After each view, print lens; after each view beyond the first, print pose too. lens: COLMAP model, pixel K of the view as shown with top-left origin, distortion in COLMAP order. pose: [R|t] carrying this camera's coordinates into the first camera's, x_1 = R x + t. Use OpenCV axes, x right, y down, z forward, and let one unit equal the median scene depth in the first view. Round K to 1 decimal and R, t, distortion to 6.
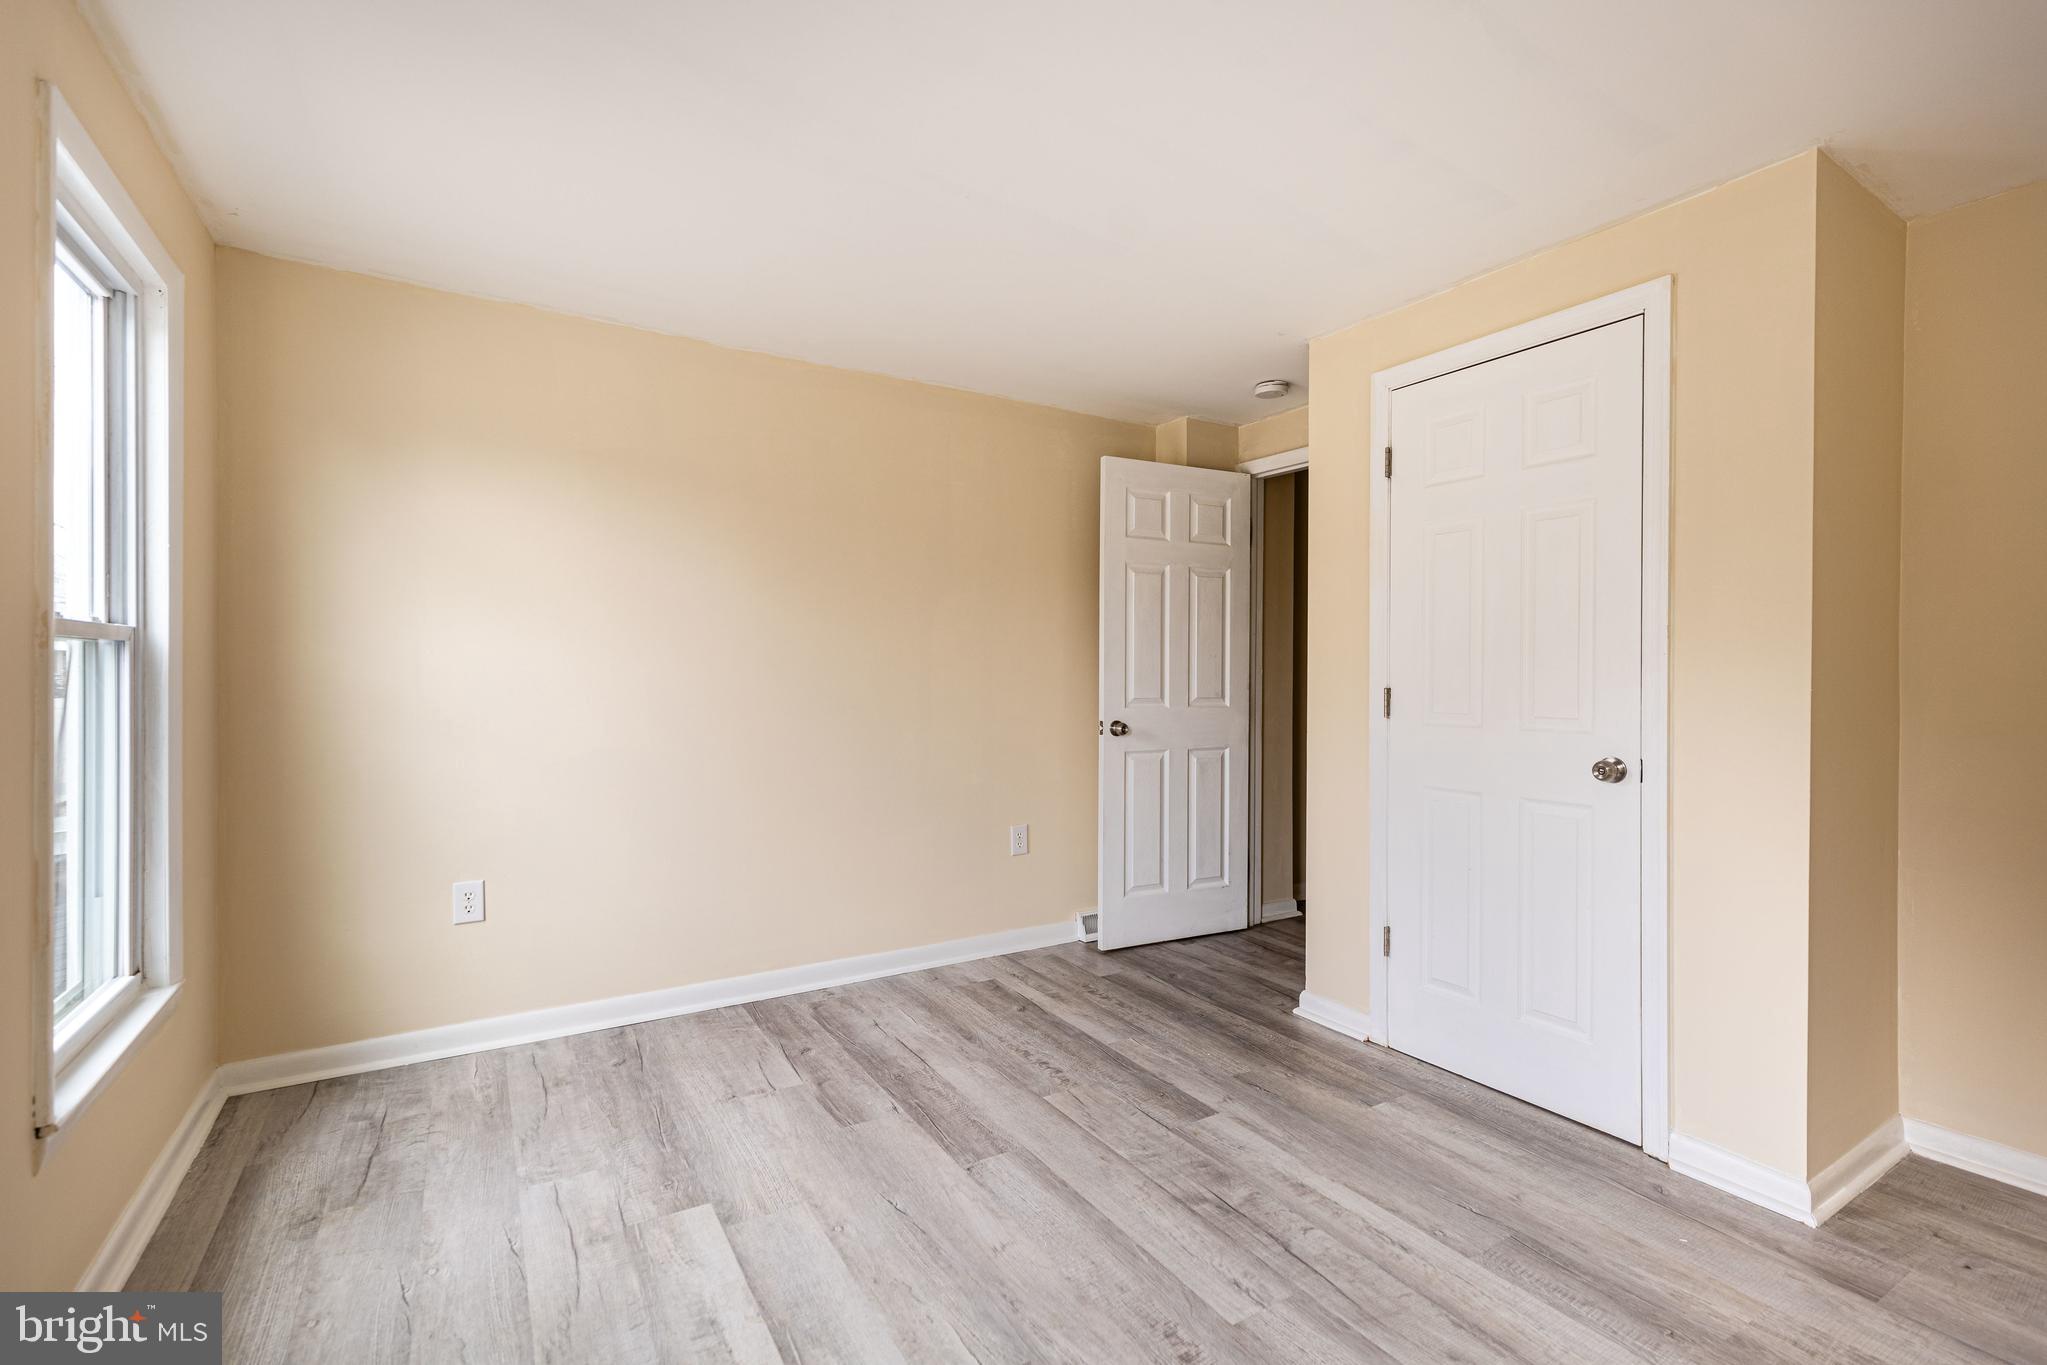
lens RADIAL K [[920.9, 0, 1025.1], [0, 920.9, 677.9], [0, 0, 1]] dist [0.006902, -0.000676]
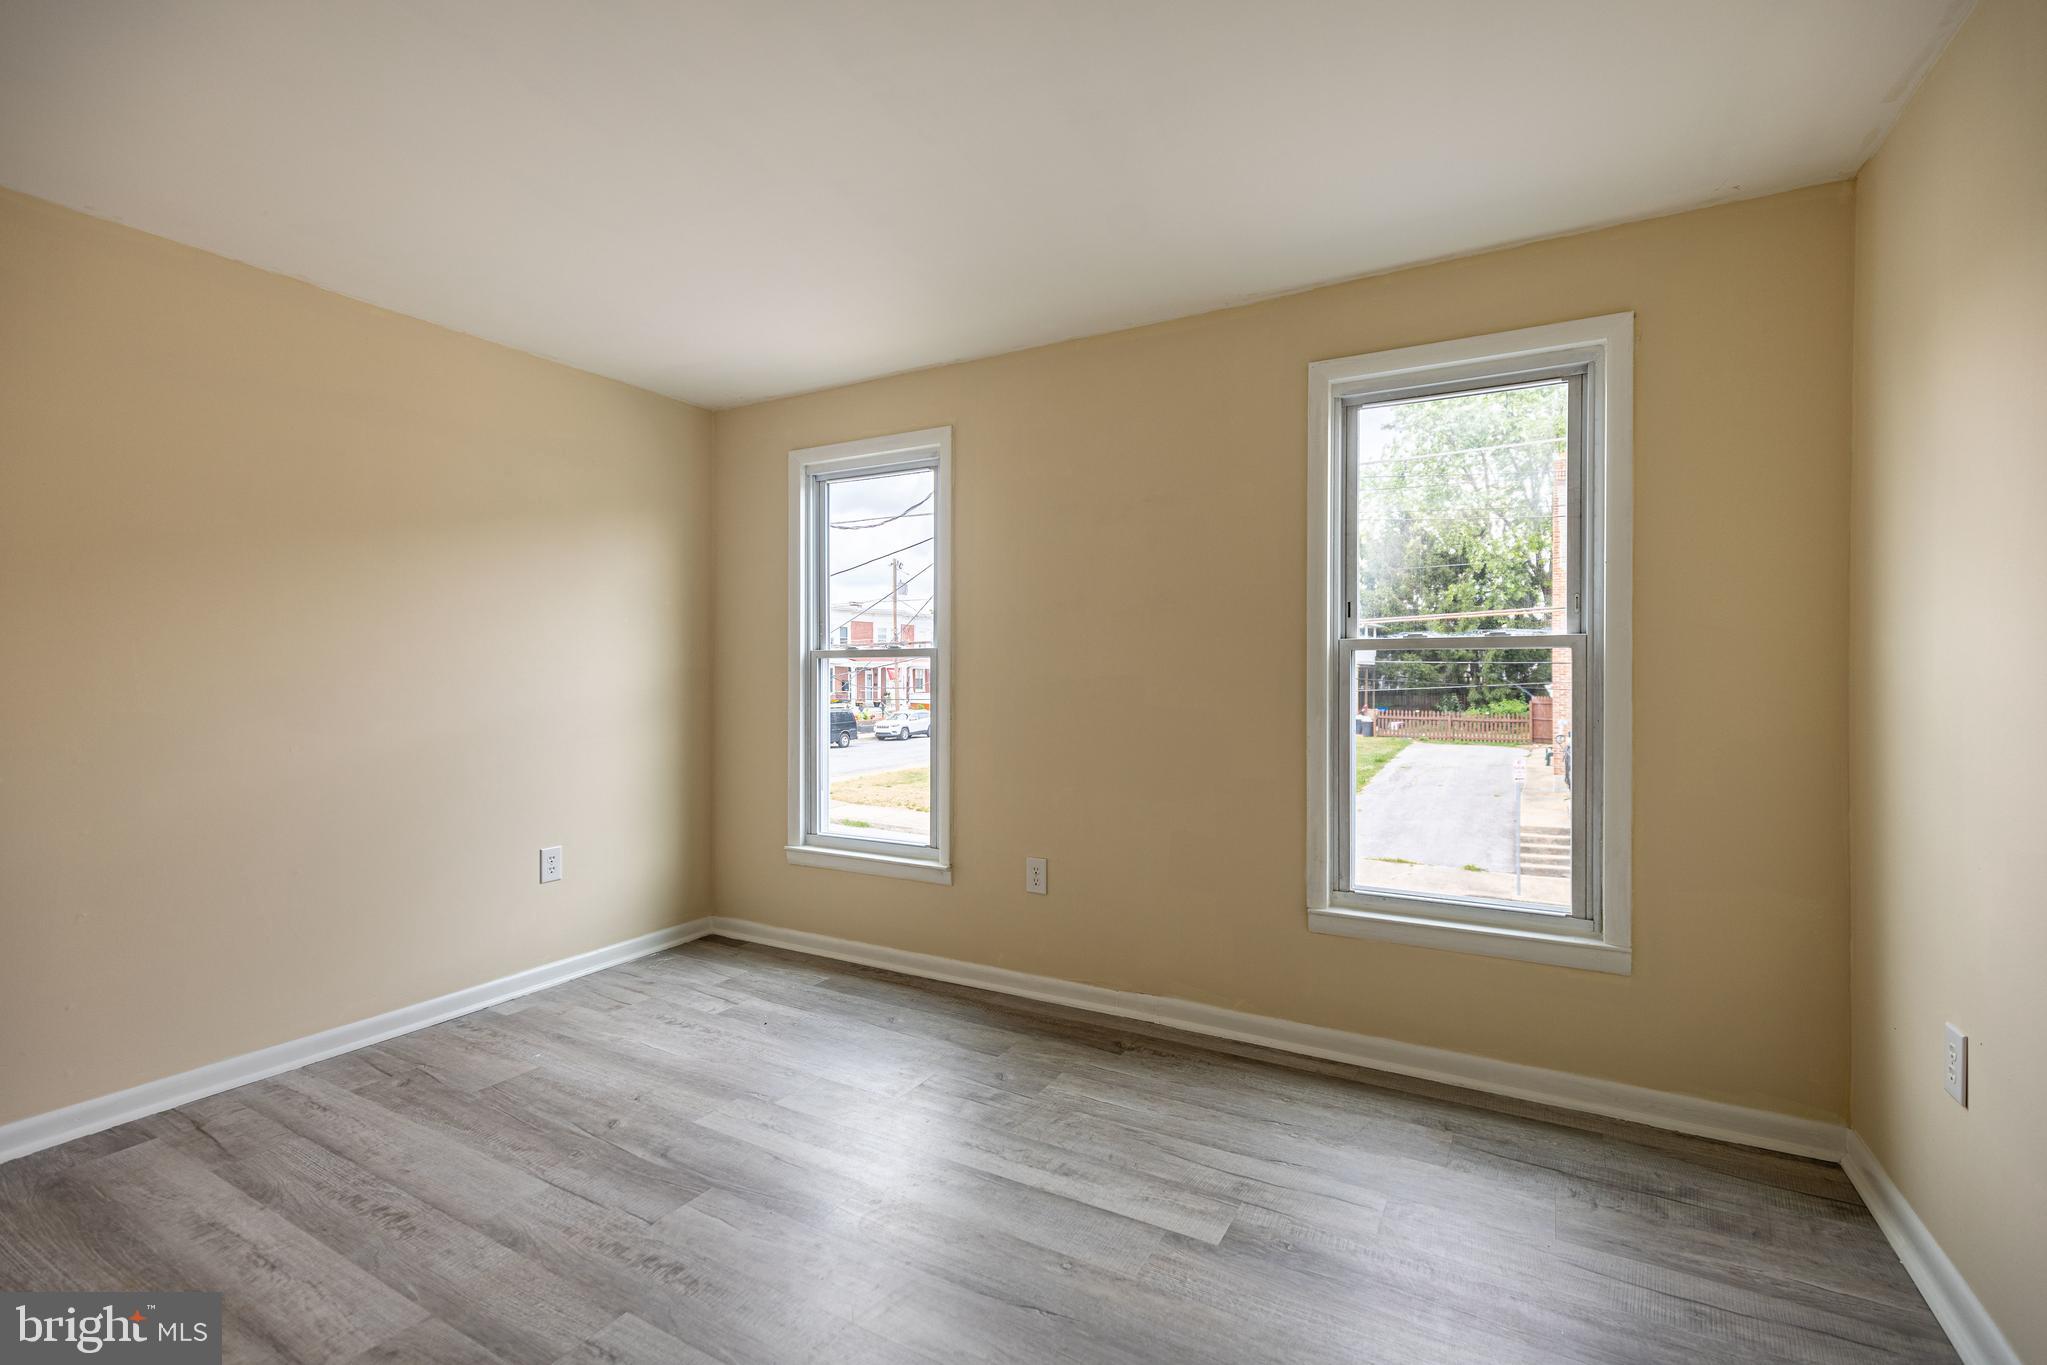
lens RADIAL K [[920.9, 0, 1025.1], [0, 920.9, 677.9], [0, 0, 1]] dist [0.006902, -0.000676]
pose [[-0.875868, -0.000307, -0.482550, 0.286457], [-0.005007, 0.999952, 0.008451, -0.003493], [0.482524, 0.009818, -0.875827, 1.805634]]
